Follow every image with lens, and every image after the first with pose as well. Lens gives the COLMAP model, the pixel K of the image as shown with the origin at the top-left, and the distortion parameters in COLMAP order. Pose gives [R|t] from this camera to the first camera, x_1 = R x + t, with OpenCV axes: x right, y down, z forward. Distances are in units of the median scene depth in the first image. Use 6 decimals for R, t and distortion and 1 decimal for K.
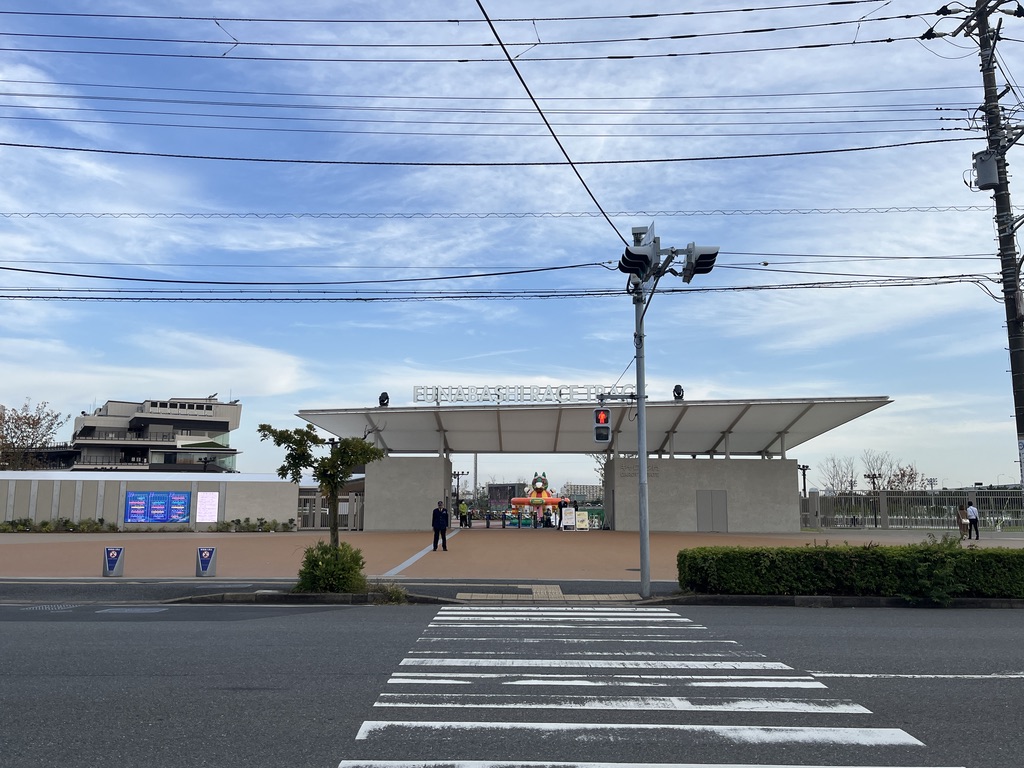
lens RADIAL K [[836.5, 0, 511.6], [0, 836.5, 384.5], [0, 0, 1]] dist [0.003550, 0.002529]
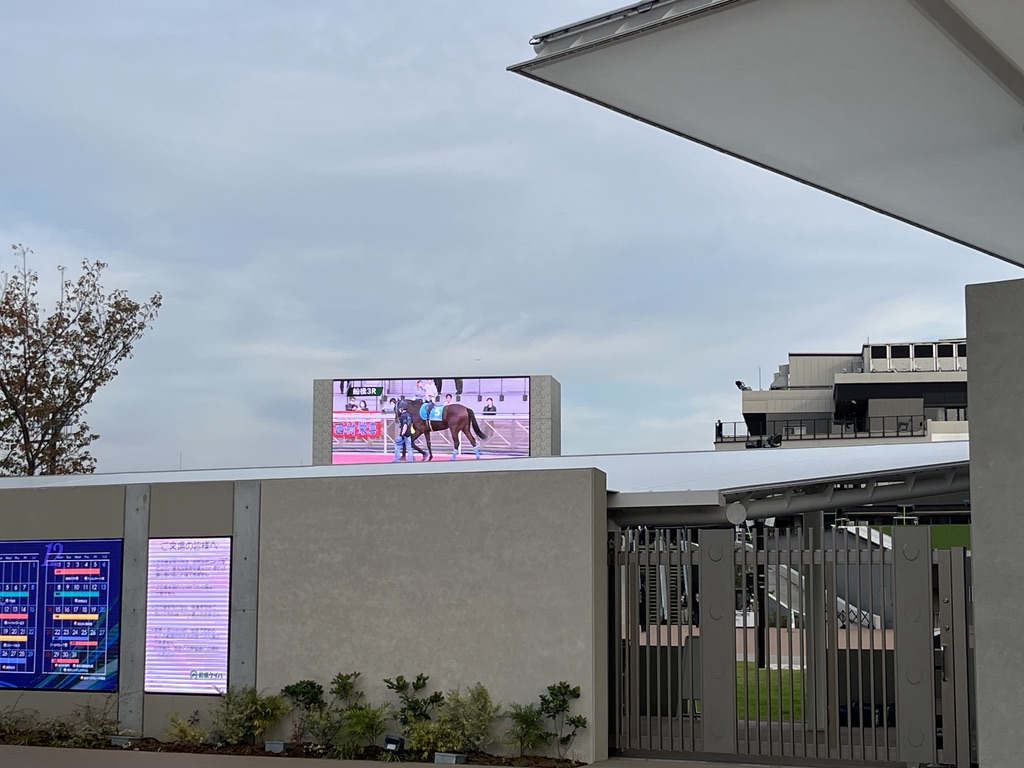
lens RADIAL K [[1778.4, 0, 512.4], [0, 1778.4, 384.6], [0, 0, 1]] dist [-0.007747, 0.000000]
pose [[0.779714, -0.077731, -0.621292, -0.044177], [0.097276, 0.995254, -0.002438, 0.101062], [0.618533, -0.058536, 0.783575, 0.723160]]
